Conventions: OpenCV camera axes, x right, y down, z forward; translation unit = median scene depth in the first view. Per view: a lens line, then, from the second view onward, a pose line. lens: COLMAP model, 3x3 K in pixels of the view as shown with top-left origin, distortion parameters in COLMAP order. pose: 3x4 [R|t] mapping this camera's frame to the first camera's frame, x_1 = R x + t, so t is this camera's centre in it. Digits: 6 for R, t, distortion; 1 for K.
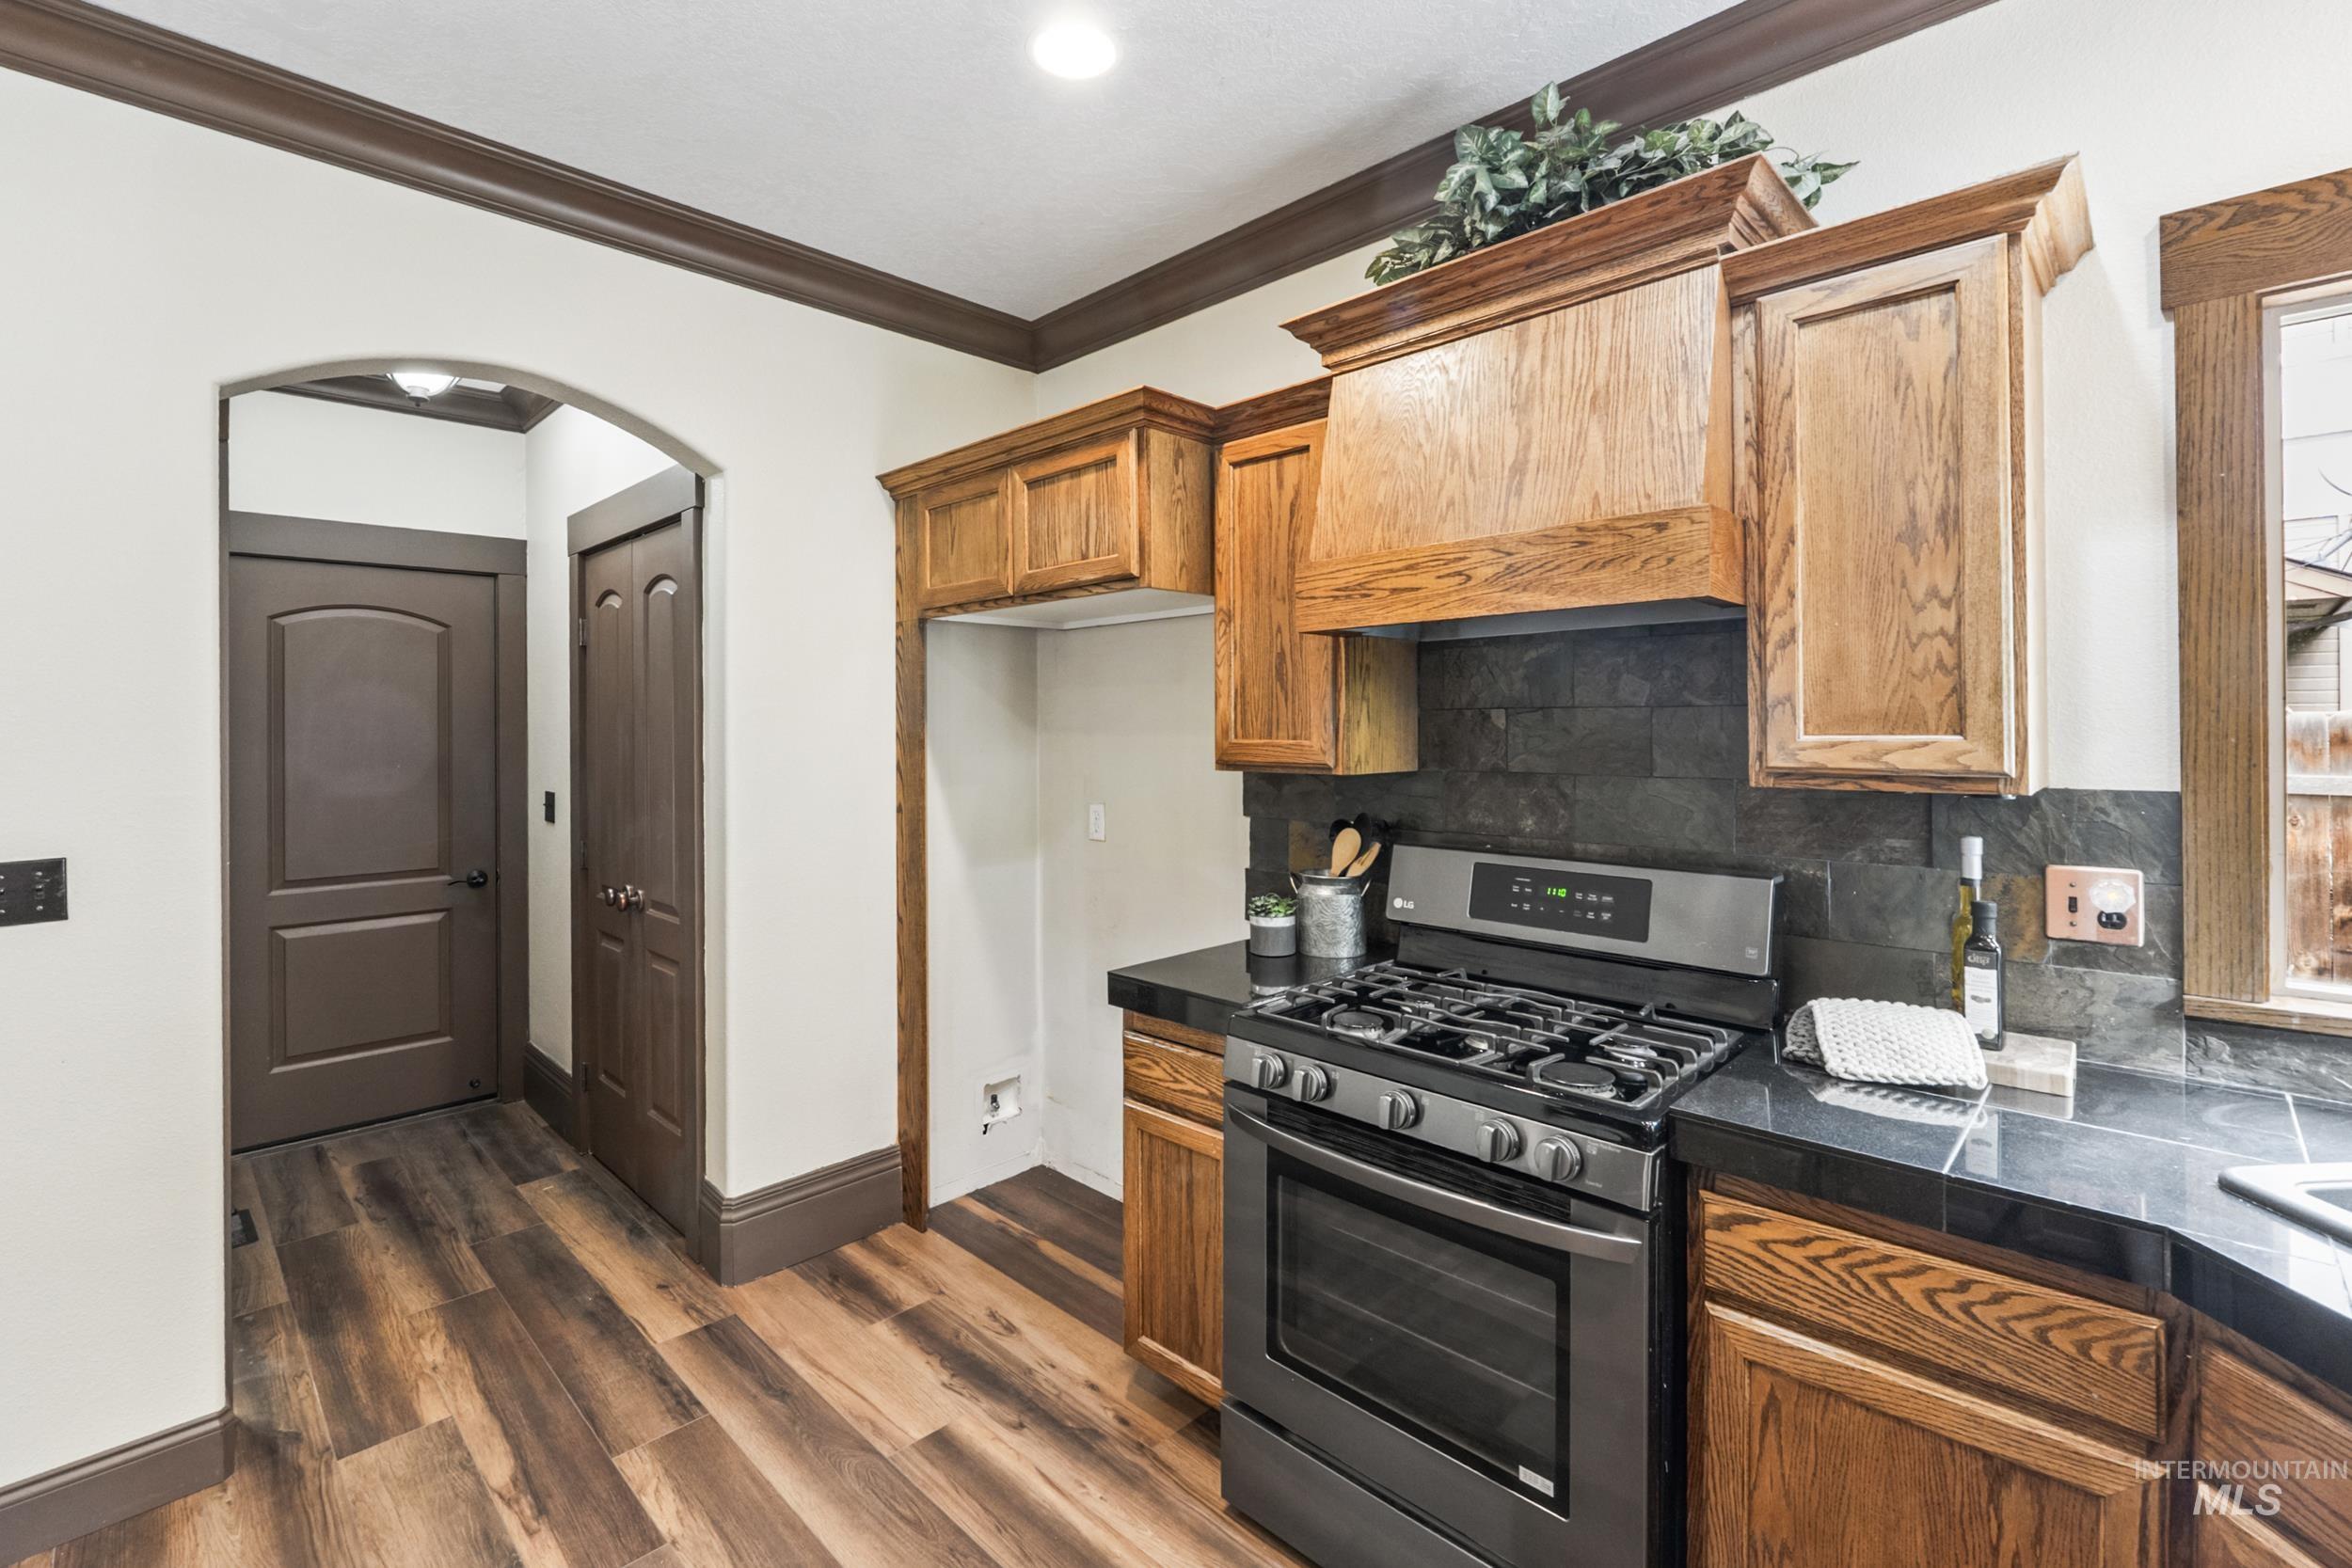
lens RADIAL K [[1036.7, 0, 1179.9], [0, 1036.7, 725.7], [0, 0, 1]] dist [-0.001289, -0.000278]
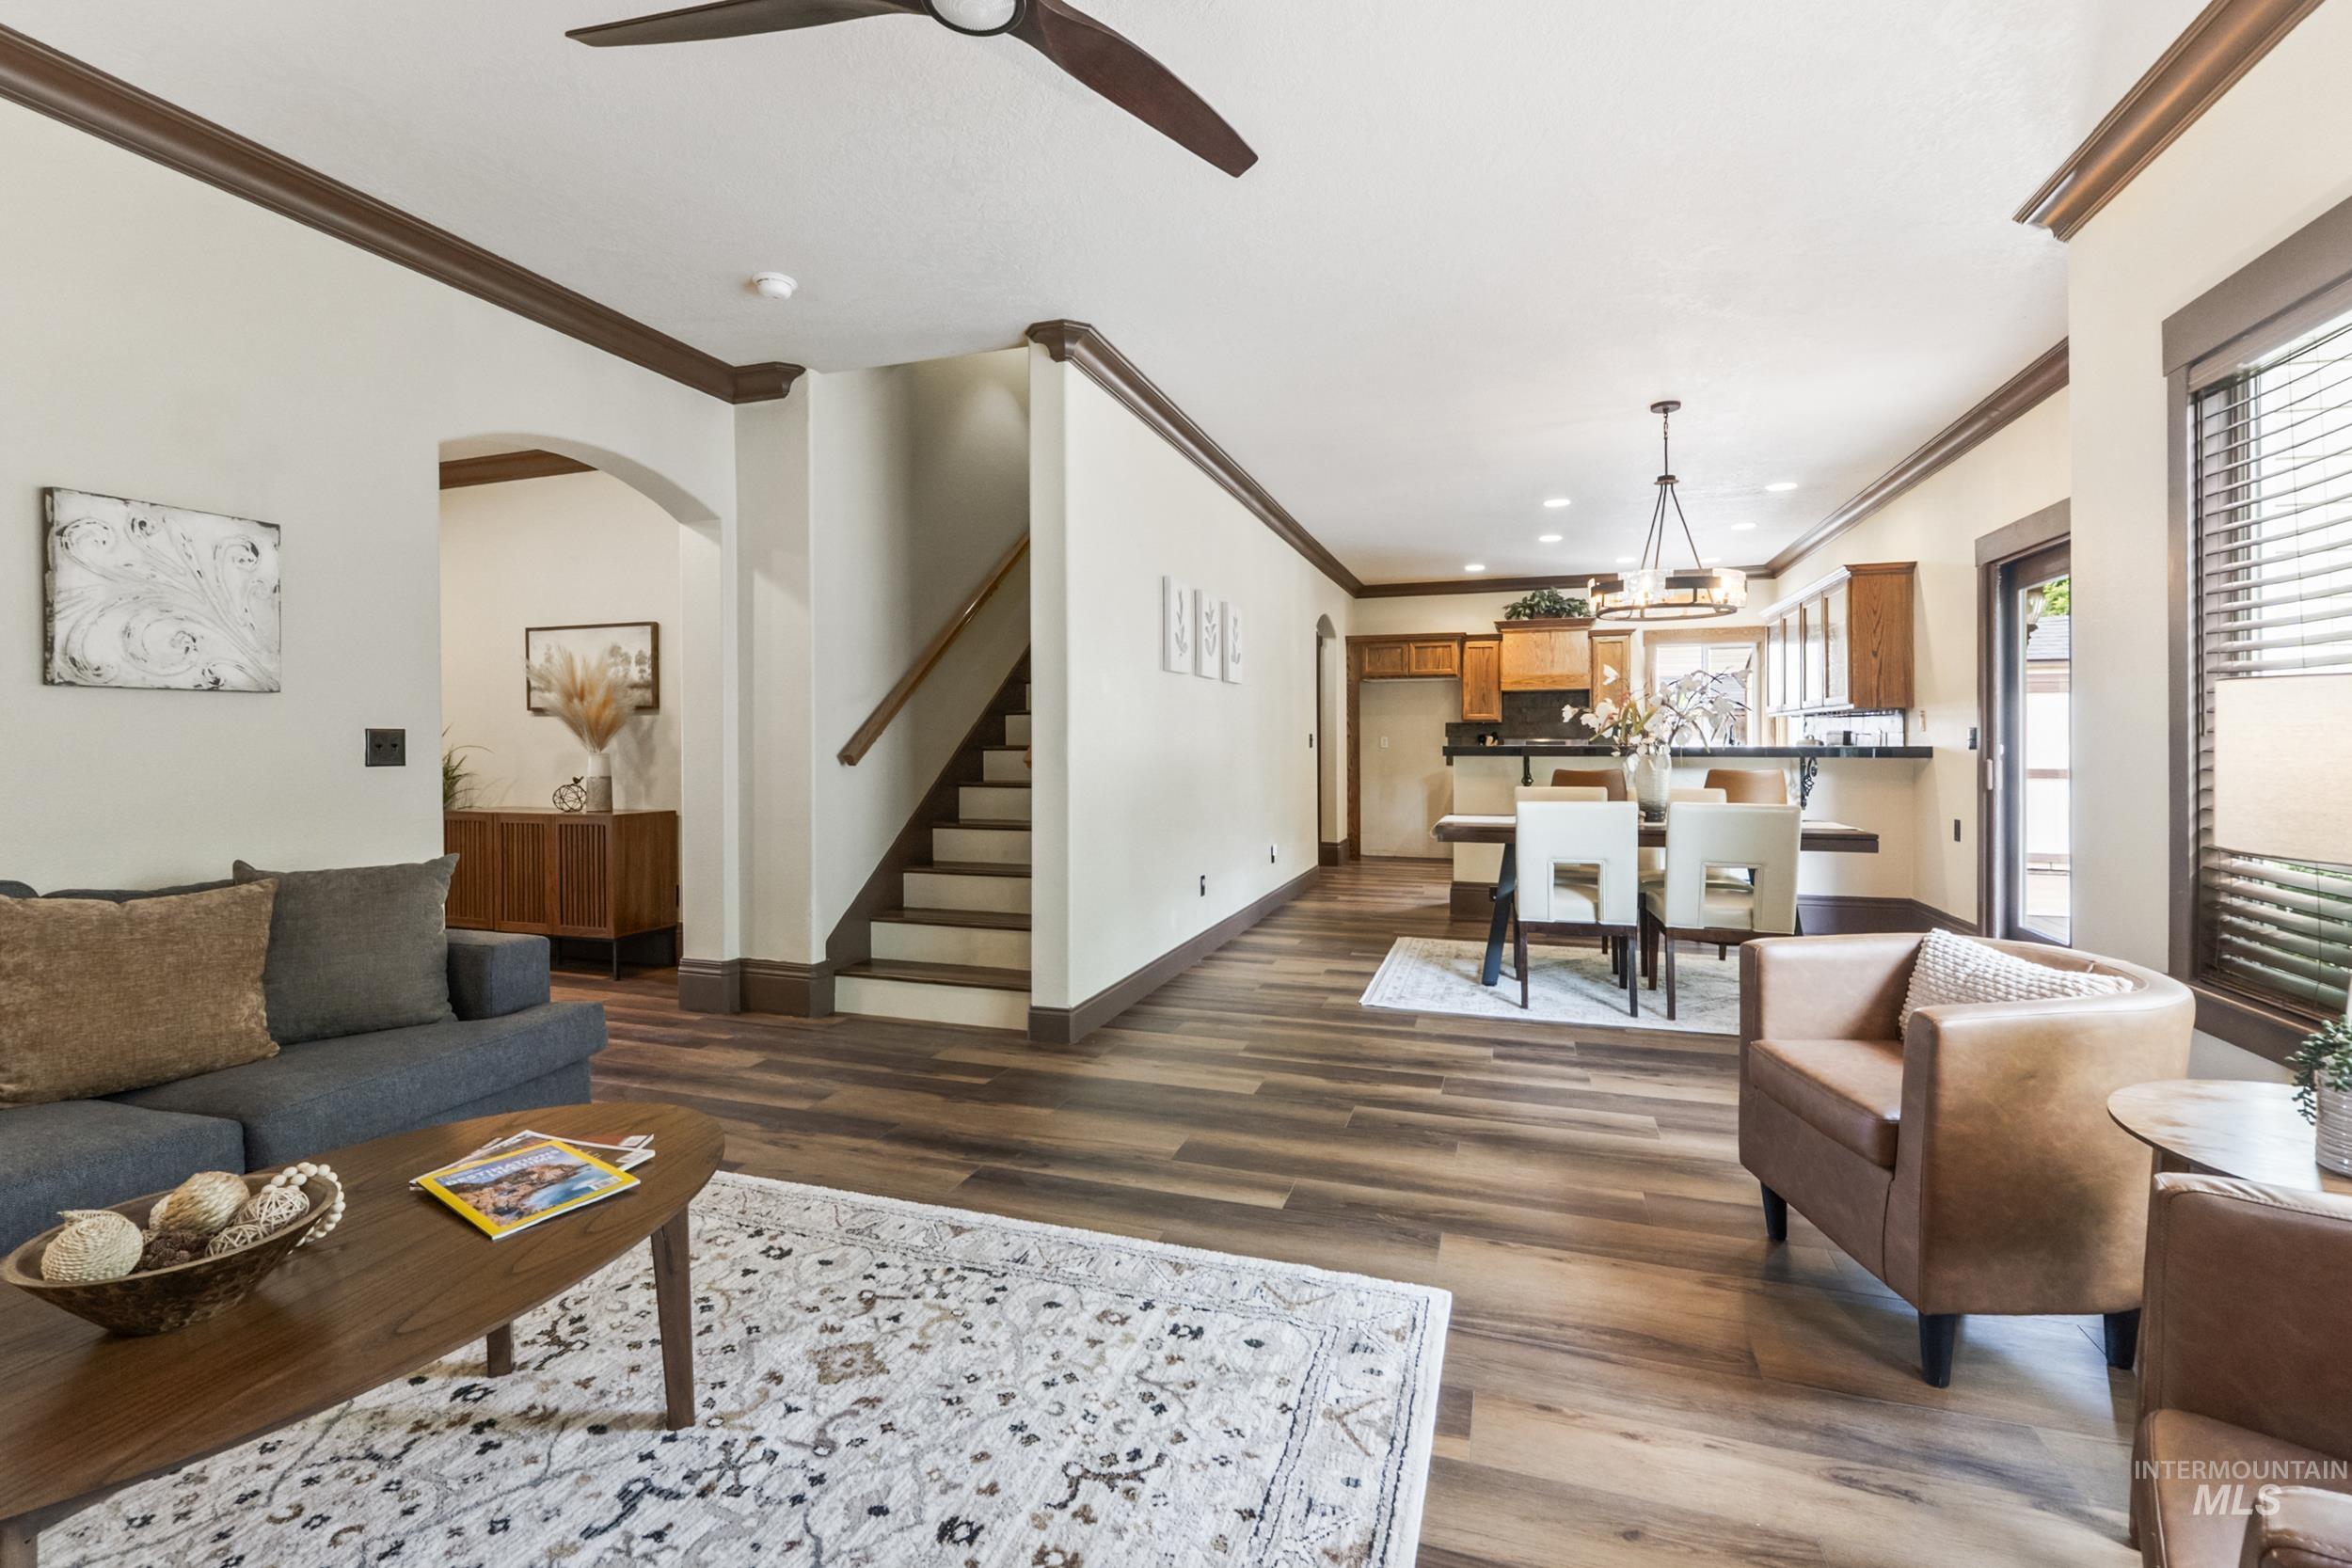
lens RADIAL K [[1036.7, 0, 1179.9], [0, 1036.7, 725.7], [0, 0, 1]] dist [-0.001289, -0.000278]
pose [[0.901390, 0.003454, 0.432994, -2.801673], [-0.000342, 0.999974, -0.007265, 0.088134], [-0.433007, 0.006400, 0.901368, -2.238851]]
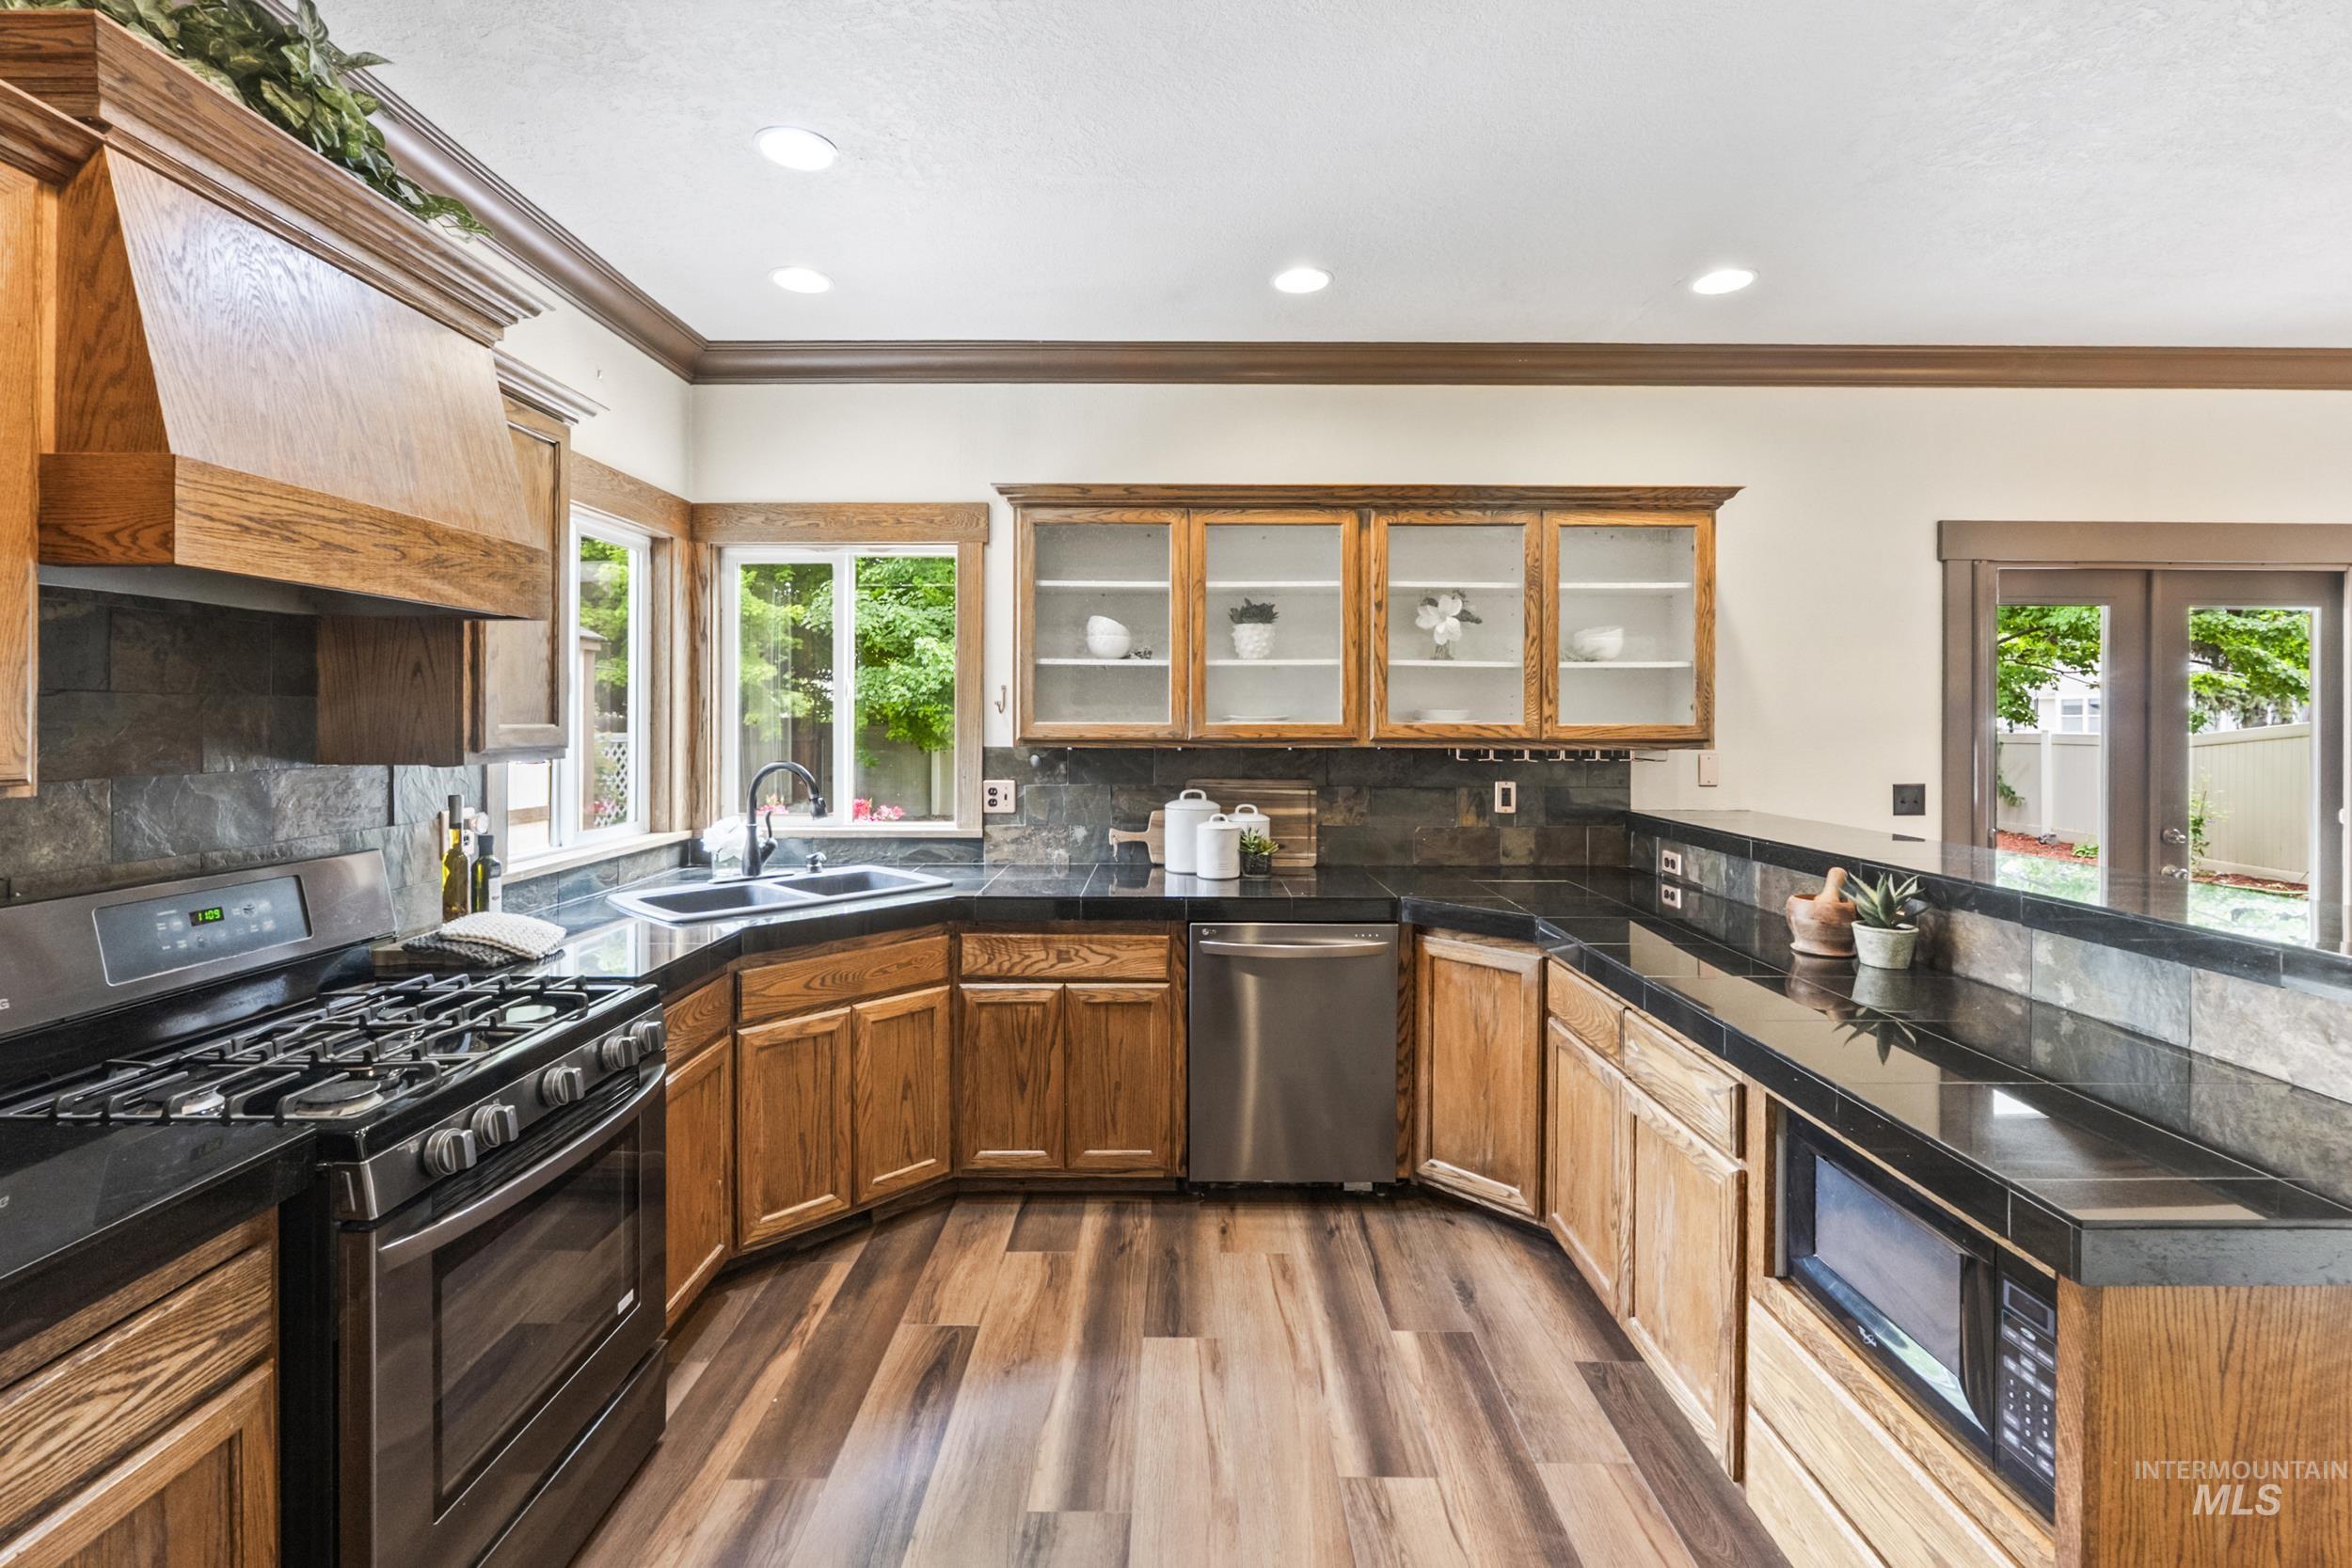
lens RADIAL K [[1036.7, 0, 1179.9], [0, 1036.7, 725.7], [0, 0, 1]] dist [-0.001289, -0.000278]
pose [[-0.697503, -0.001838, 0.716580, -0.670170], [-0.000453, 0.999998, 0.002124, 0.005558], [-0.716582, 0.001157, -0.697502, 0.885729]]
